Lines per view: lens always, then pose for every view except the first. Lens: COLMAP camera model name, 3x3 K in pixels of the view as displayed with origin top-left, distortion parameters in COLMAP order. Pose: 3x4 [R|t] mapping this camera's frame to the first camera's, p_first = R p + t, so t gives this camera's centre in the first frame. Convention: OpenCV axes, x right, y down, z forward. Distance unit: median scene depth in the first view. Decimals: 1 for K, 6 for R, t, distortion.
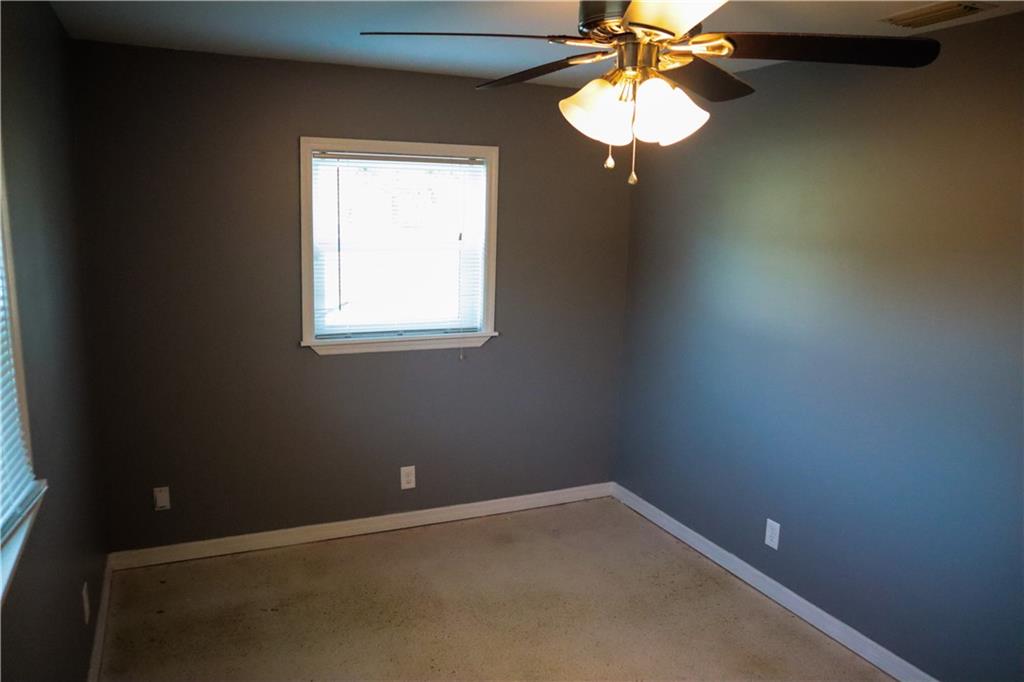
lens RADIAL K [[769.6, 0, 512.0], [0, 769.6, 341.0], [0, 0, 1]] dist [-0.072351, 0.002439]
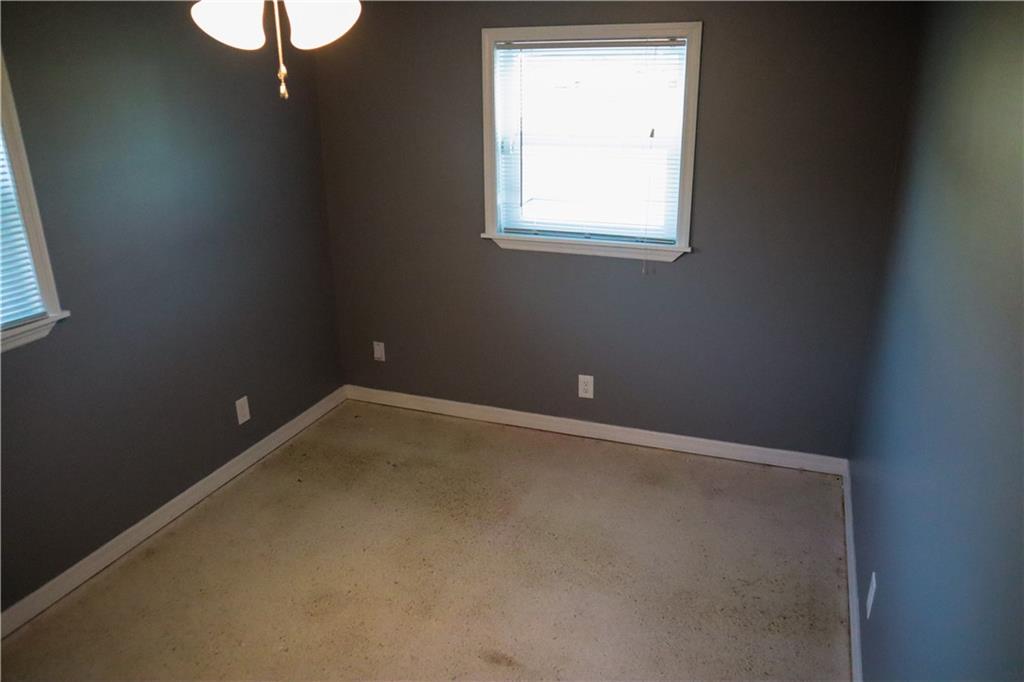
lens RADIAL K [[735.7, 0, 503.0], [0, 735.7, 352.5], [0, 0, 1]] dist [-0.120942, 0.099510]
pose [[0.699638, 0.217530, -0.680578, 0.432216], [-0.098270, 0.972772, 0.209900, -0.050665], [0.707707, -0.079974, 0.701965, 0.290155]]
